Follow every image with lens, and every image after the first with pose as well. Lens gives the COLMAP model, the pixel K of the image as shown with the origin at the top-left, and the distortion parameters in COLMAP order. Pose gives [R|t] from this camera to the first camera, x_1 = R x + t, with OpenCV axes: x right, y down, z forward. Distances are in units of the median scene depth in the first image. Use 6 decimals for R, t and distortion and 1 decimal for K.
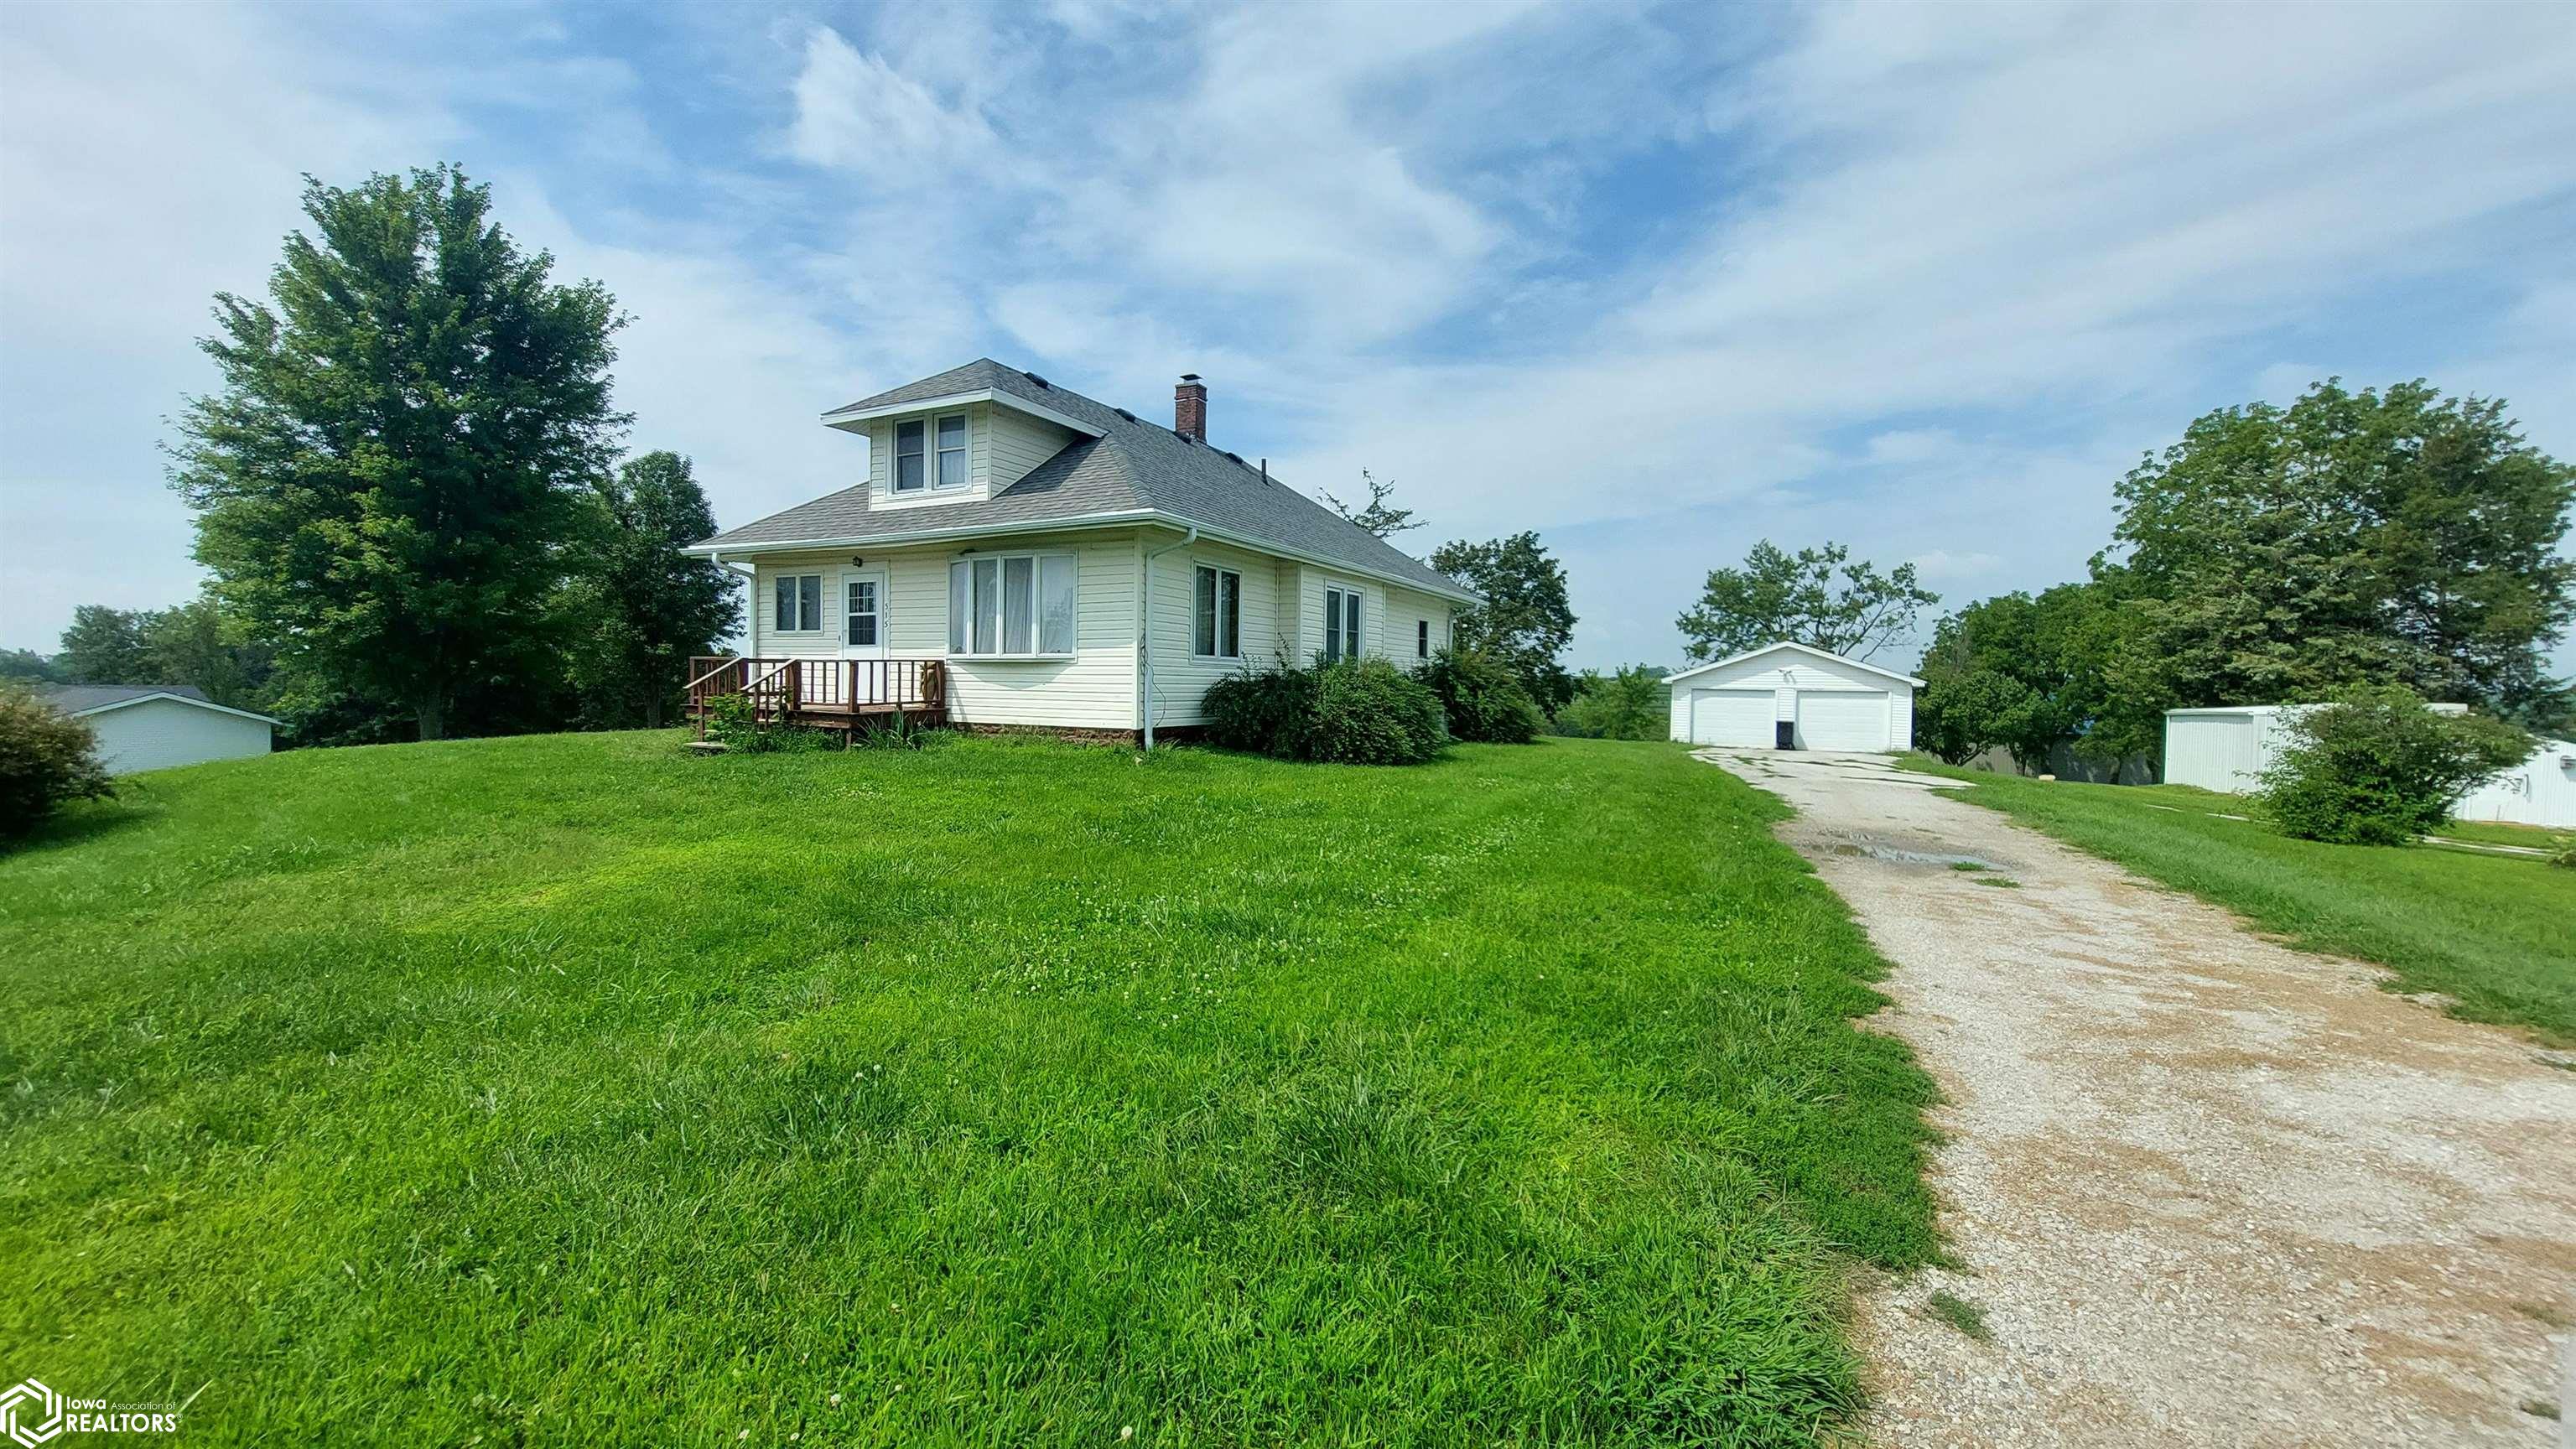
lens RADIAL K [[1028.3, 0, 1288.0], [0, 1028.3, 724.5], [0, 0, 1]] dist [-0.000202, -0.000009]
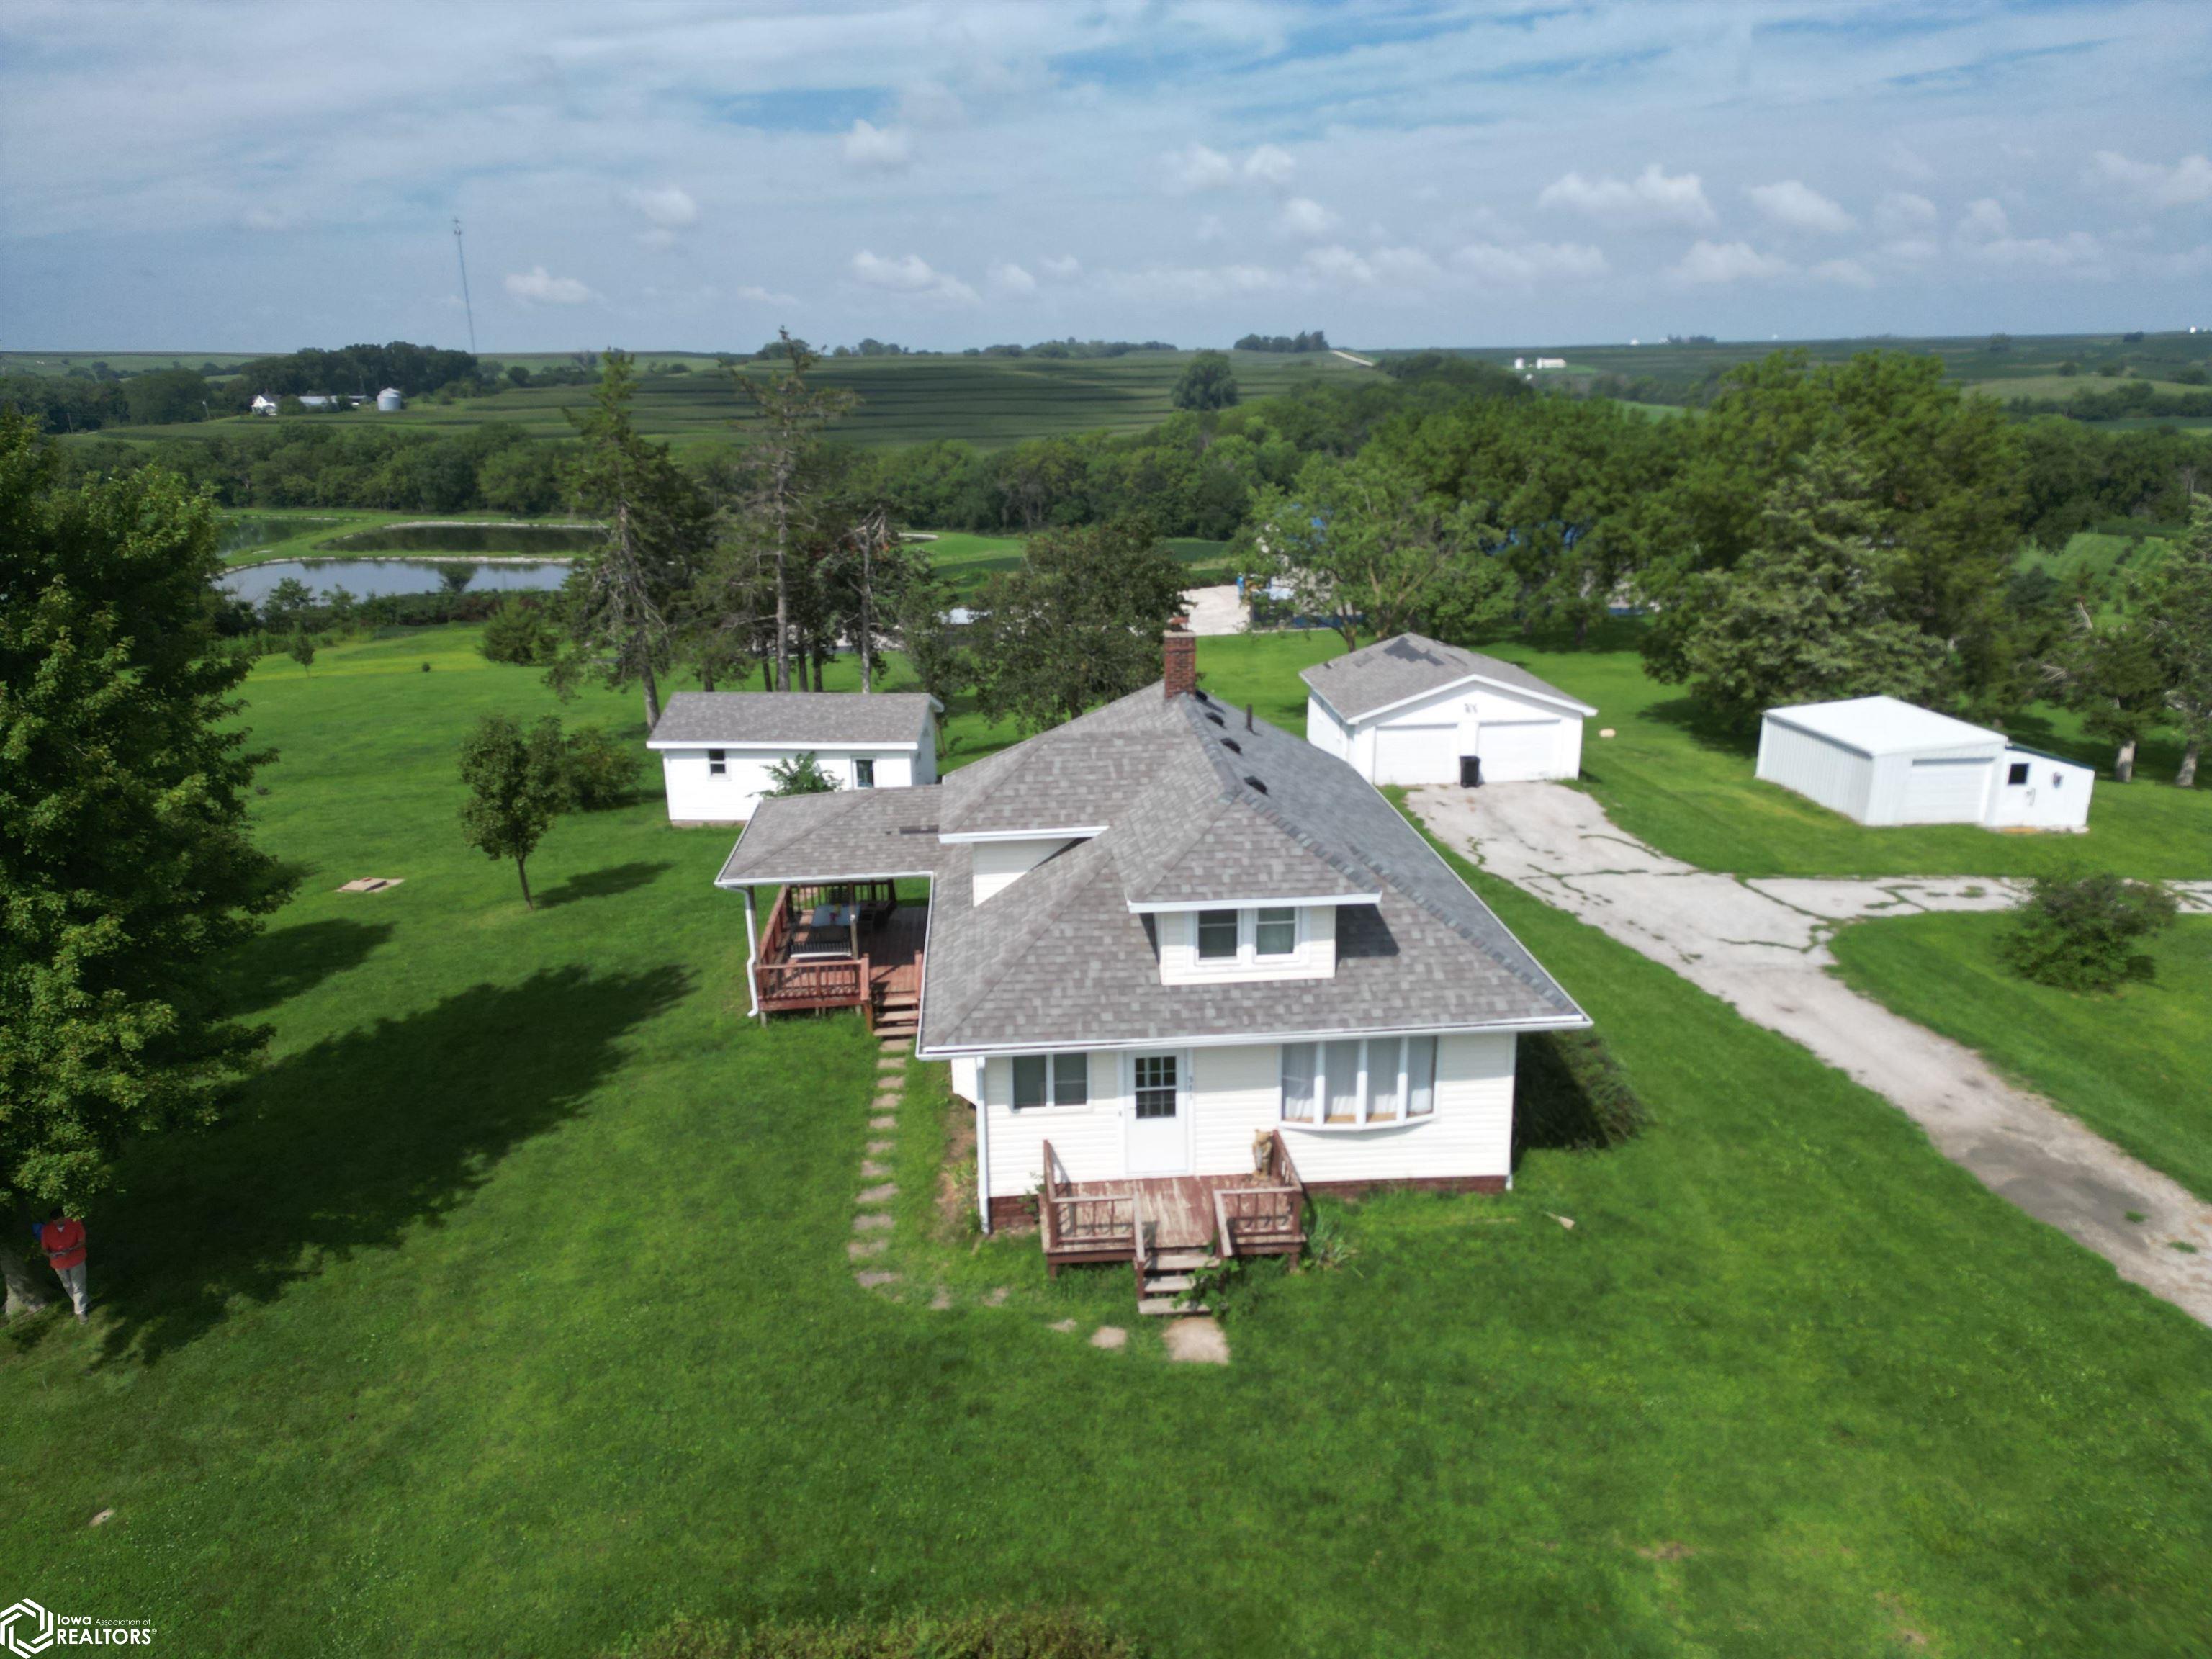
lens RADIAL K [[1536.1, 0, 1104.3], [0, 1536.1, 892.1], [0, 0, 1]] dist [0.065369, 0.000319]
pose [[0.858011, -0.187543, 0.478169, -0.790723], [0.042192, 0.953544, 0.298284, -0.502348], [-0.511896, -0.235756, 0.826064, -0.047614]]
